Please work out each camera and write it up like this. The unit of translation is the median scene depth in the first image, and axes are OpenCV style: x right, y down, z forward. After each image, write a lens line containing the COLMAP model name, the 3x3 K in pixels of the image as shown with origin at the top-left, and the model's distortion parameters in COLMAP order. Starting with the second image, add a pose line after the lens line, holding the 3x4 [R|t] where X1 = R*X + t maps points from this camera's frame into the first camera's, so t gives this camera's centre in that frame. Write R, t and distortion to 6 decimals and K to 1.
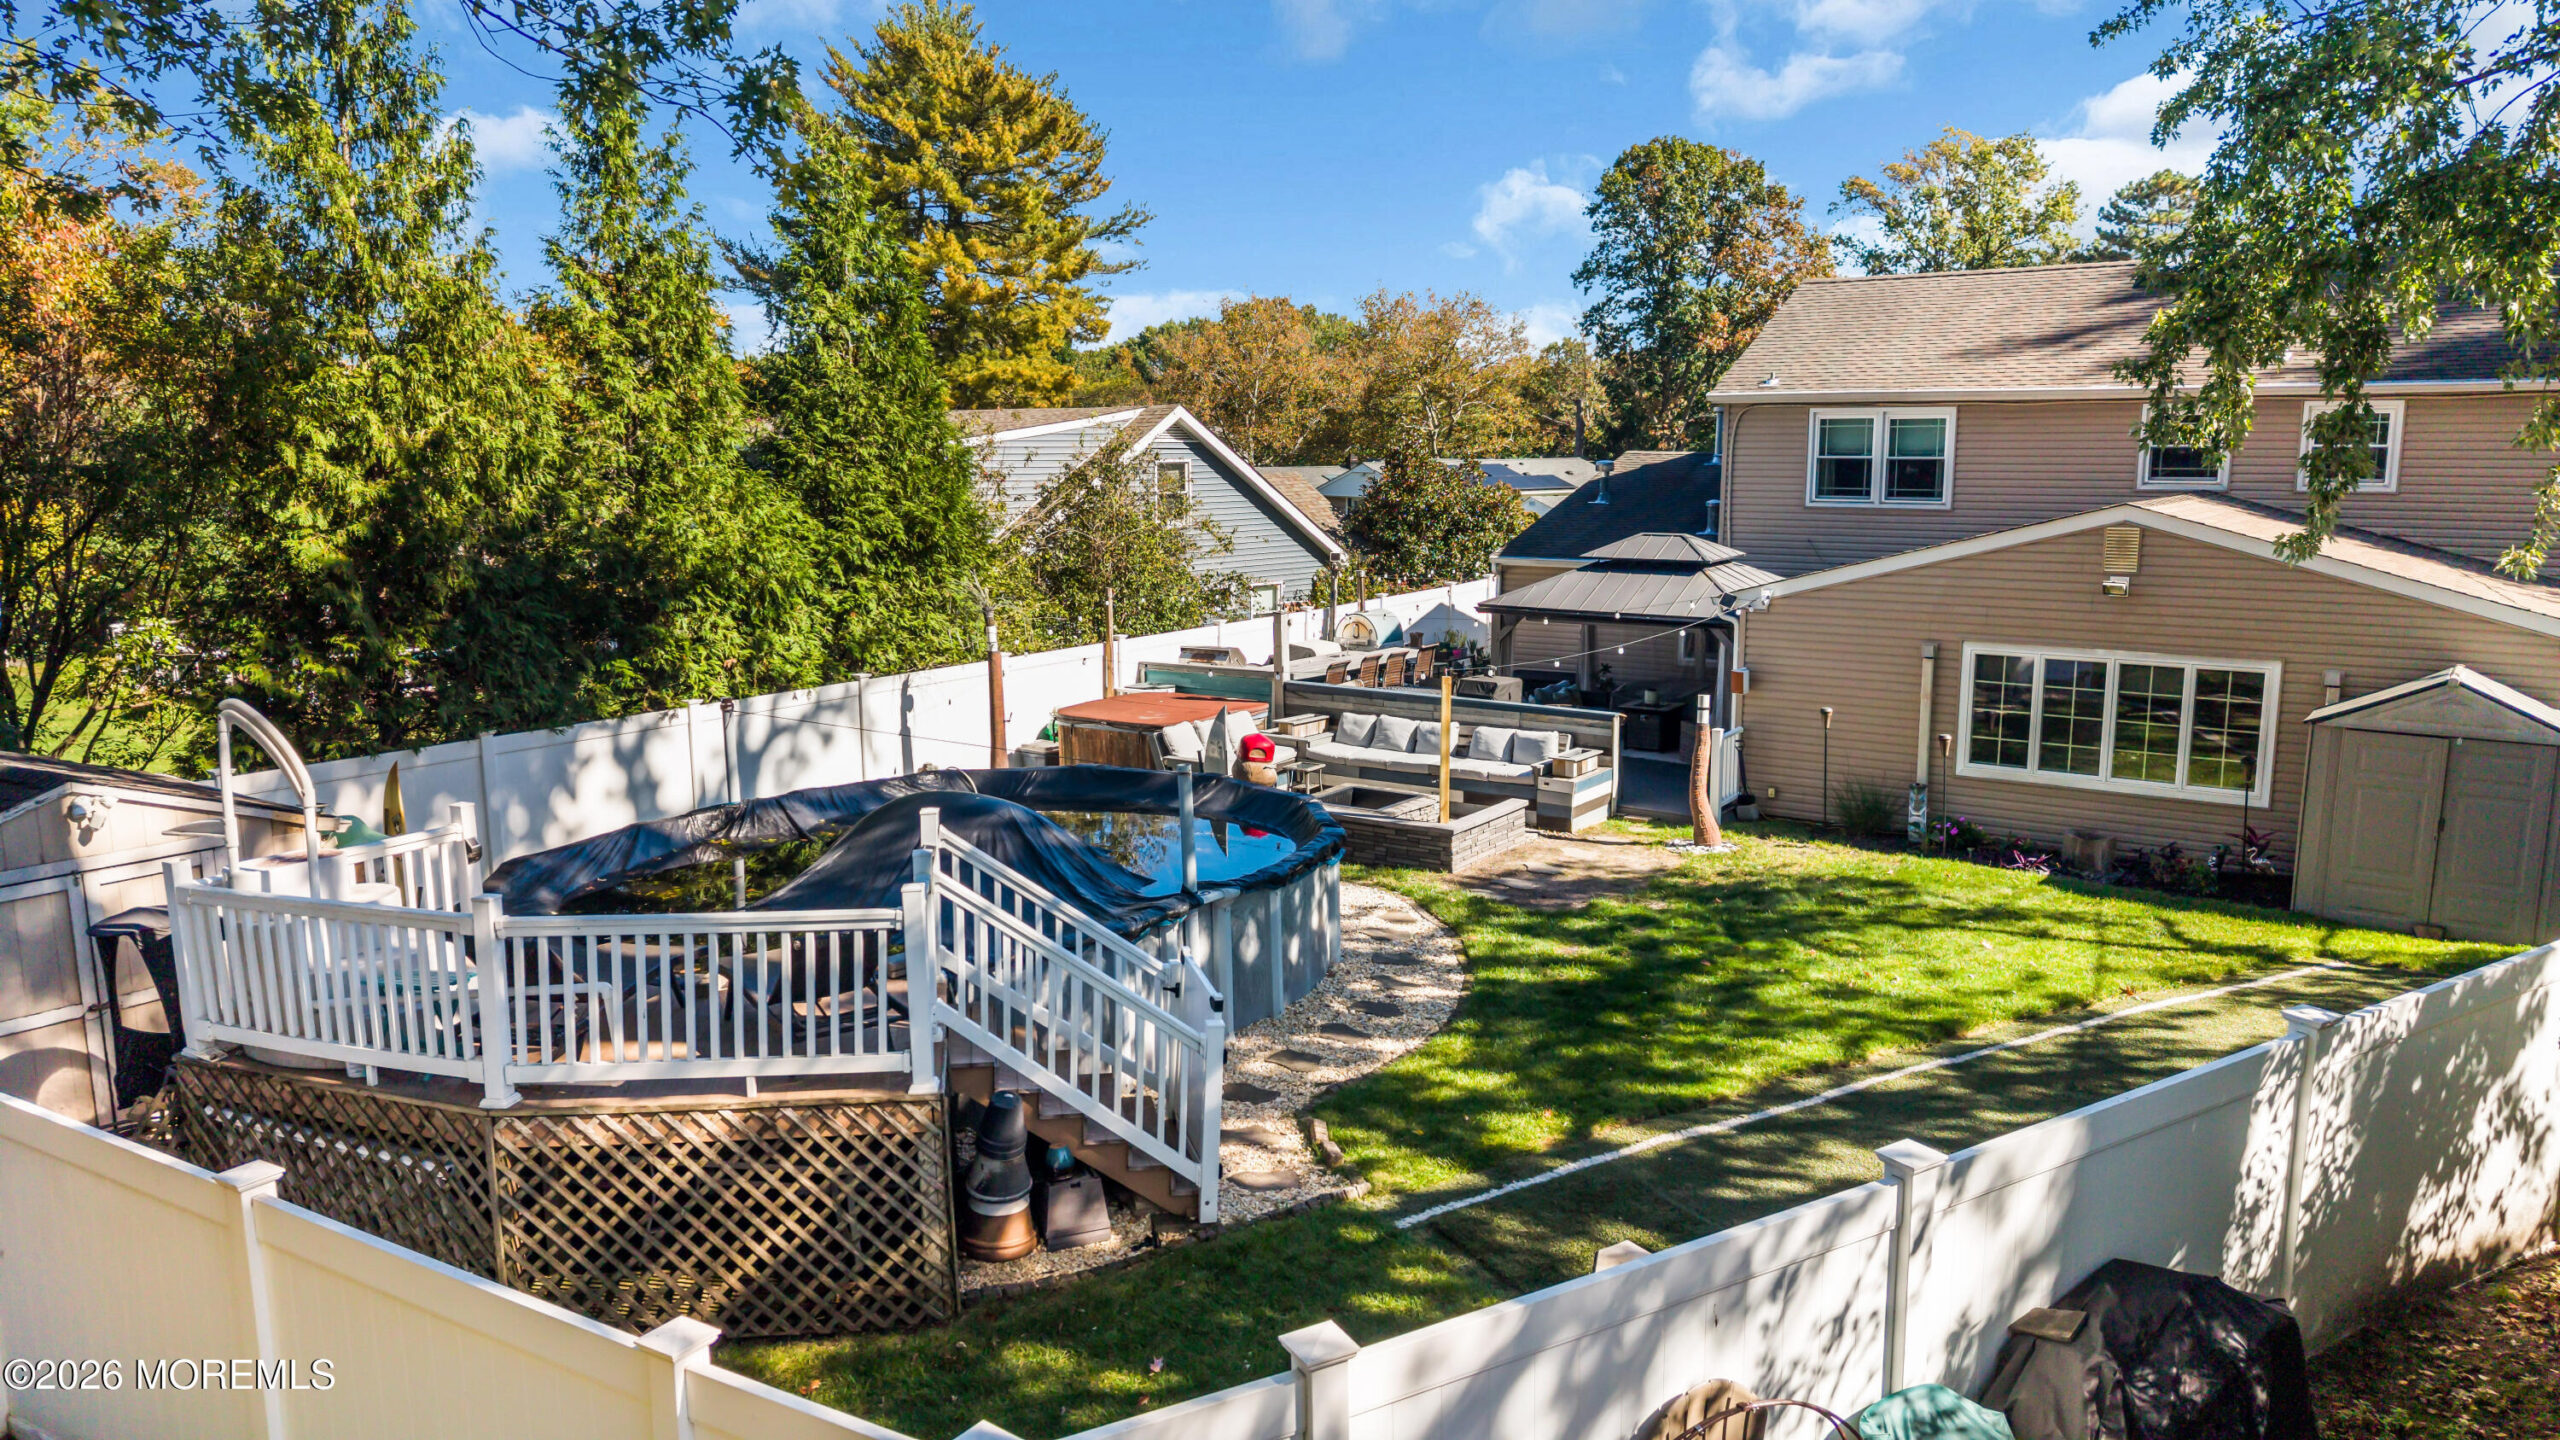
lens RADIAL K [[1706.3, 0, 1280.0], [0, 1706.3, 720.0], [0, 0, 1]] dist [0.056872, -0.142307]
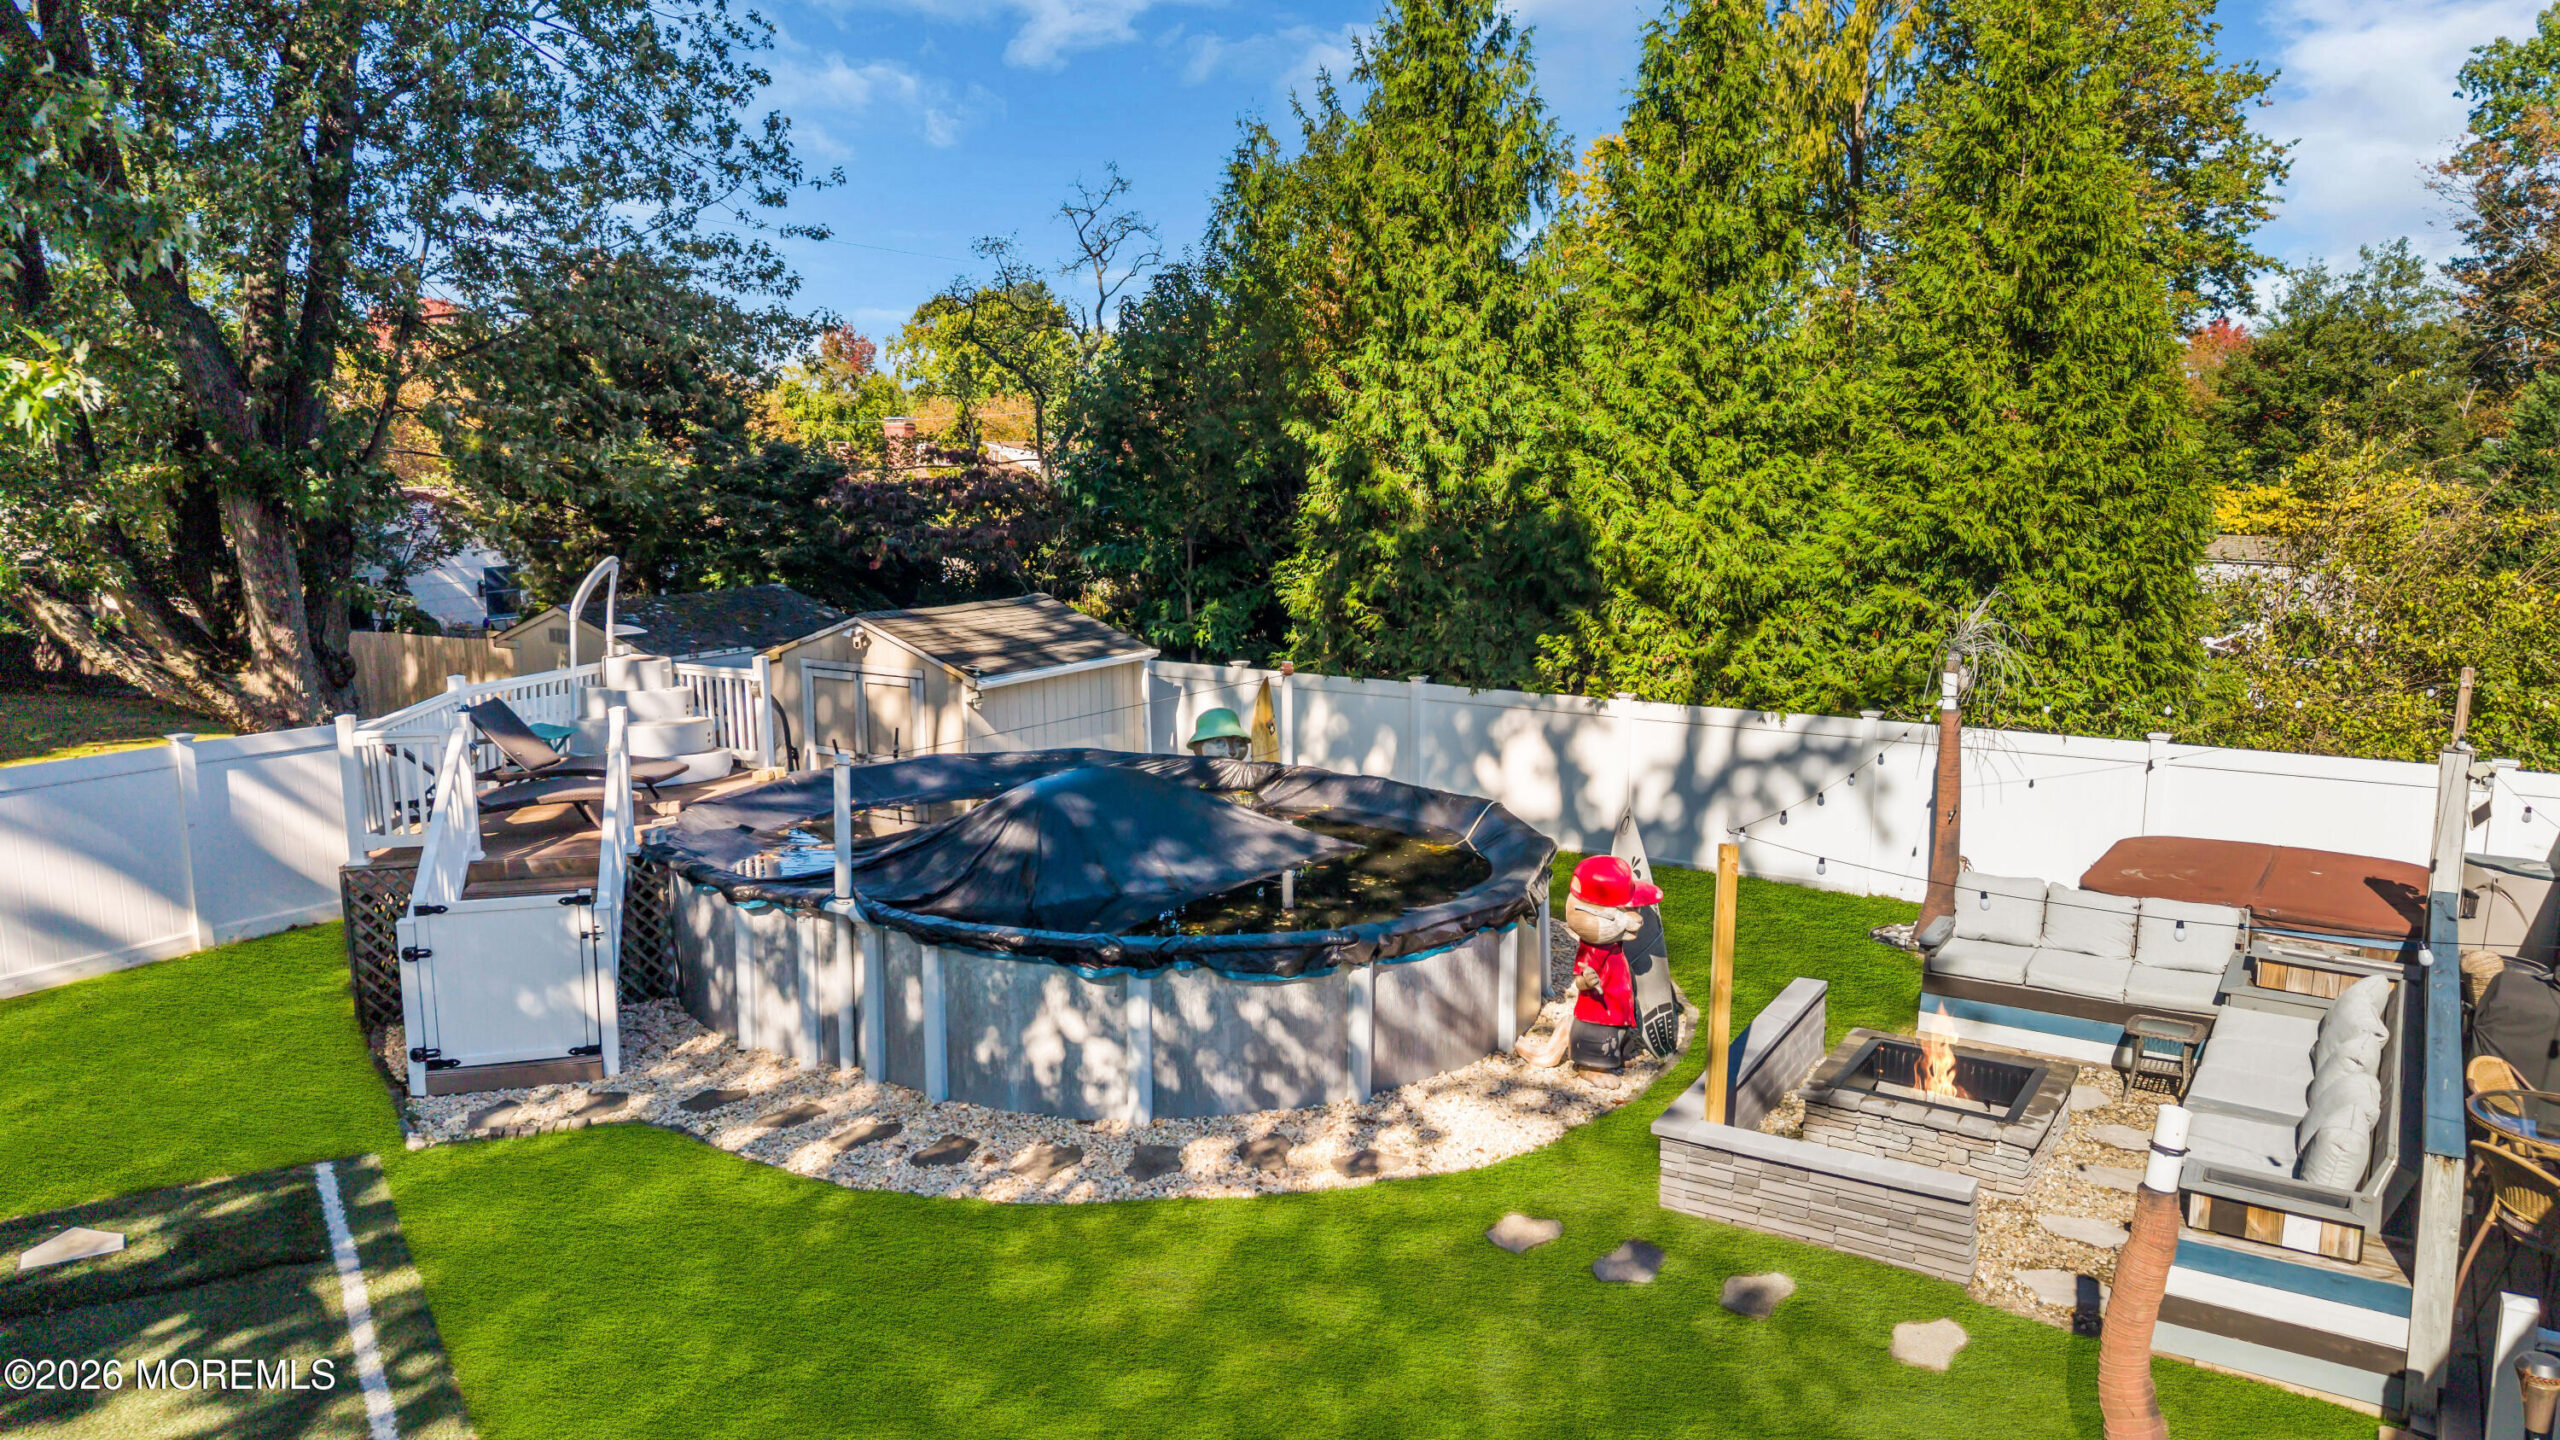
lens RADIAL K [[1749.9, 0, 1310.3], [0, 1749.9, 726.9], [0, 0, 1]] dist [0.028607, -0.033905]
pose [[0.049080, 0.177356, -0.982922, 0.429409], [-0.171593, 0.970974, 0.166632, -0.092706], [0.983945, 0.160484, 0.078088, 0.579451]]
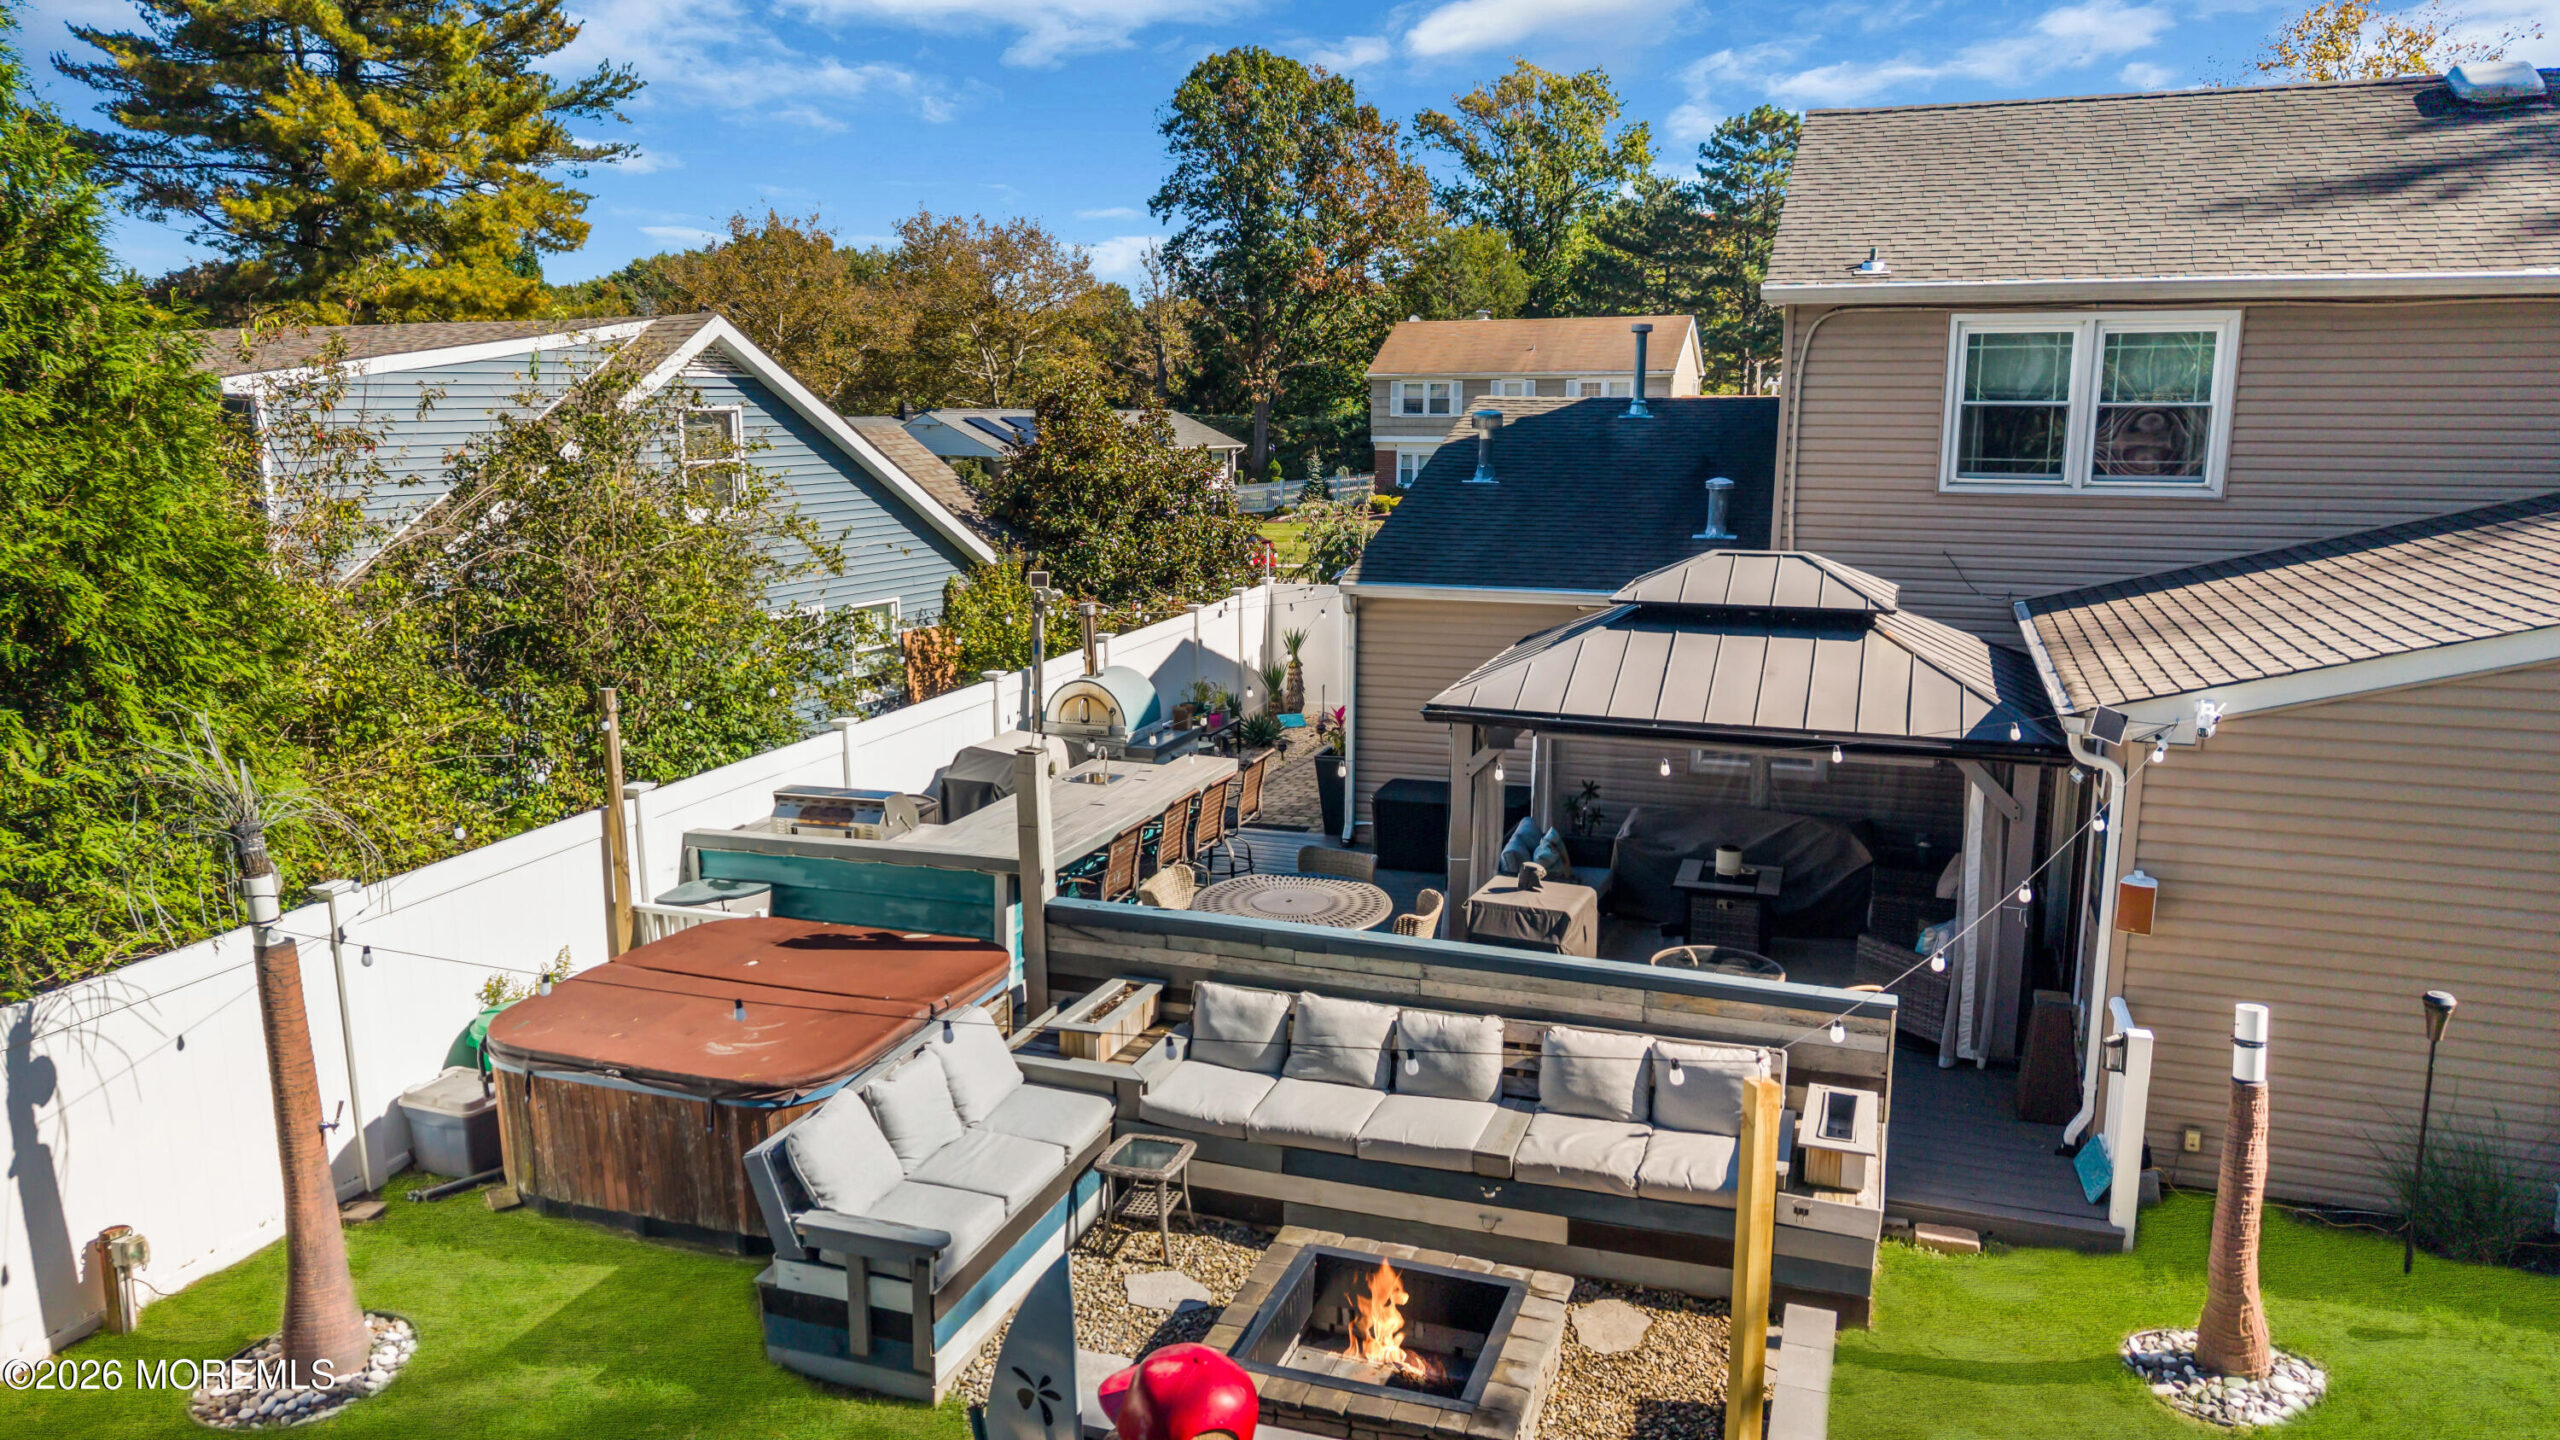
lens RADIAL K [[1730.1, 0, 1298.6], [0, 1730.1, 738.9], [0, 0, 1]] dist [0.065657, -0.093304]
pose [[0.961798, -0.050147, 0.269126, -0.049460], [0.040733, 0.998351, 0.040455, -0.075393], [-0.270711, -0.027947, 0.962255, 0.504841]]
